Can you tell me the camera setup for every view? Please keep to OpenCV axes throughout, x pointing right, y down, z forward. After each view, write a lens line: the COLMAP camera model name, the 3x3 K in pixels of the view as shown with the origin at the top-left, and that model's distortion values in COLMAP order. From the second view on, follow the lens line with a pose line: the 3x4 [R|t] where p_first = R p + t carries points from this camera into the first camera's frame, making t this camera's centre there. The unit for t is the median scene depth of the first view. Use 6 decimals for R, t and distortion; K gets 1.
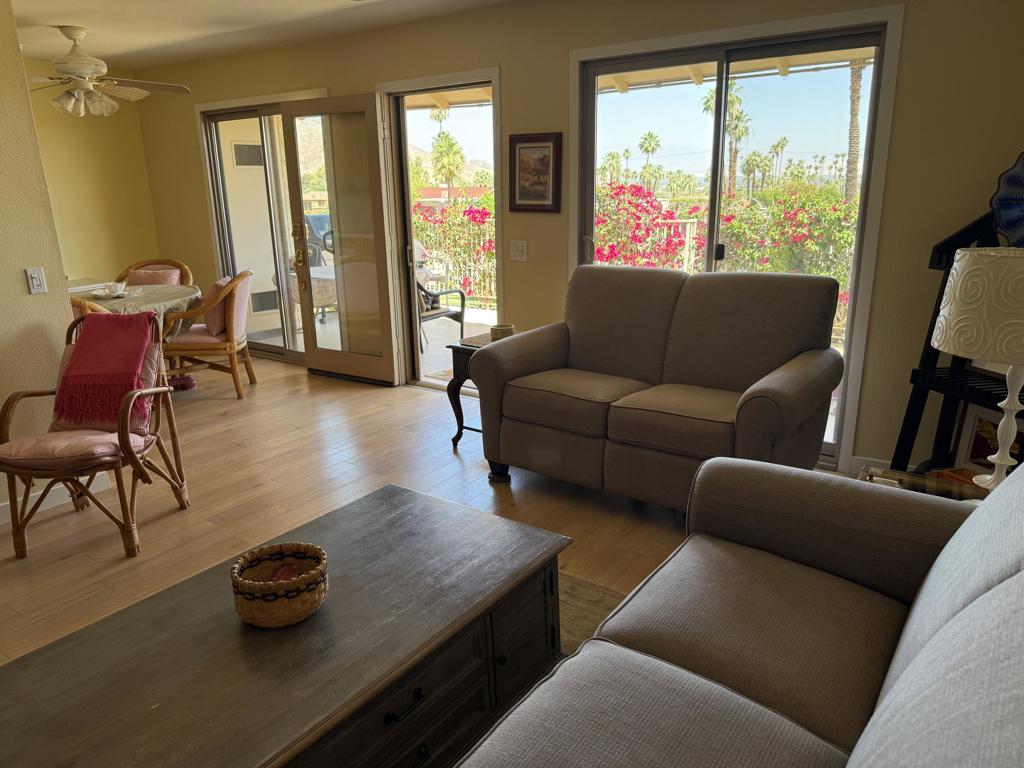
lens RADIAL K [[716.5, 0, 520.7], [0, 716.5, 406.9], [0, 0, 1]] dist [0.065483, -0.094946]
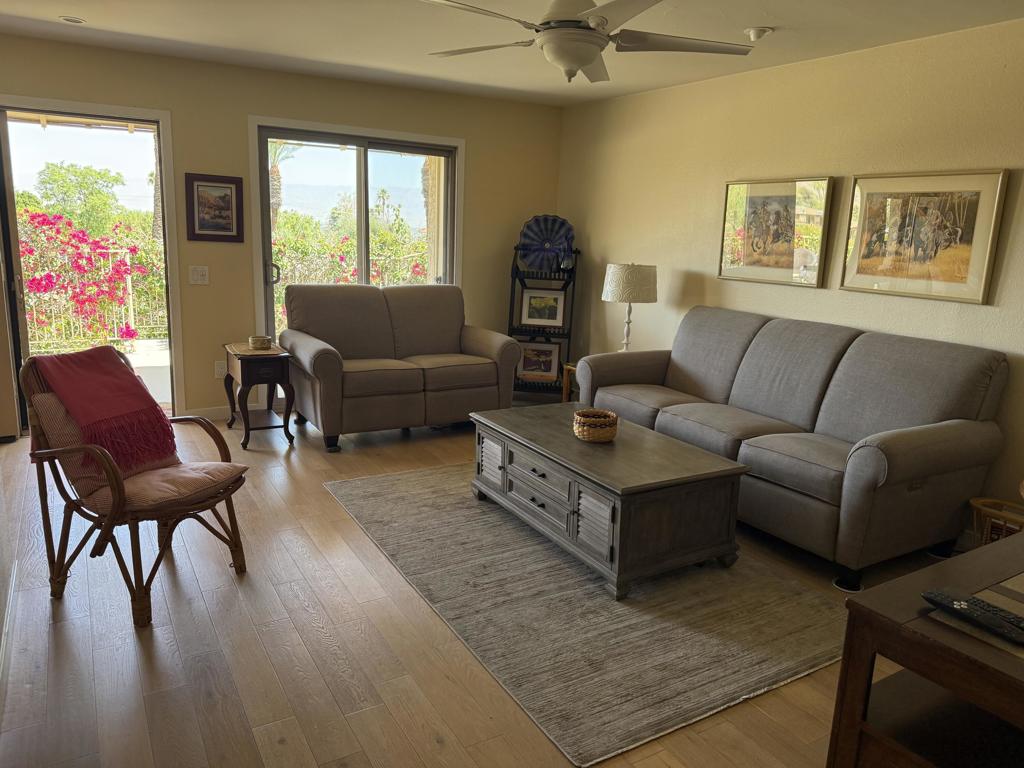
lens RADIAL K [[716.5, 0, 510.6], [0, 716.5, 385.4], [0, 0, 1]] dist [0.065483, -0.094946]
pose [[0.405534, -0.158361, 0.900258, -1.053045], [0.223325, 0.972197, 0.070416, -0.030423], [-0.886379, 0.172494, 0.429625, 0.162626]]
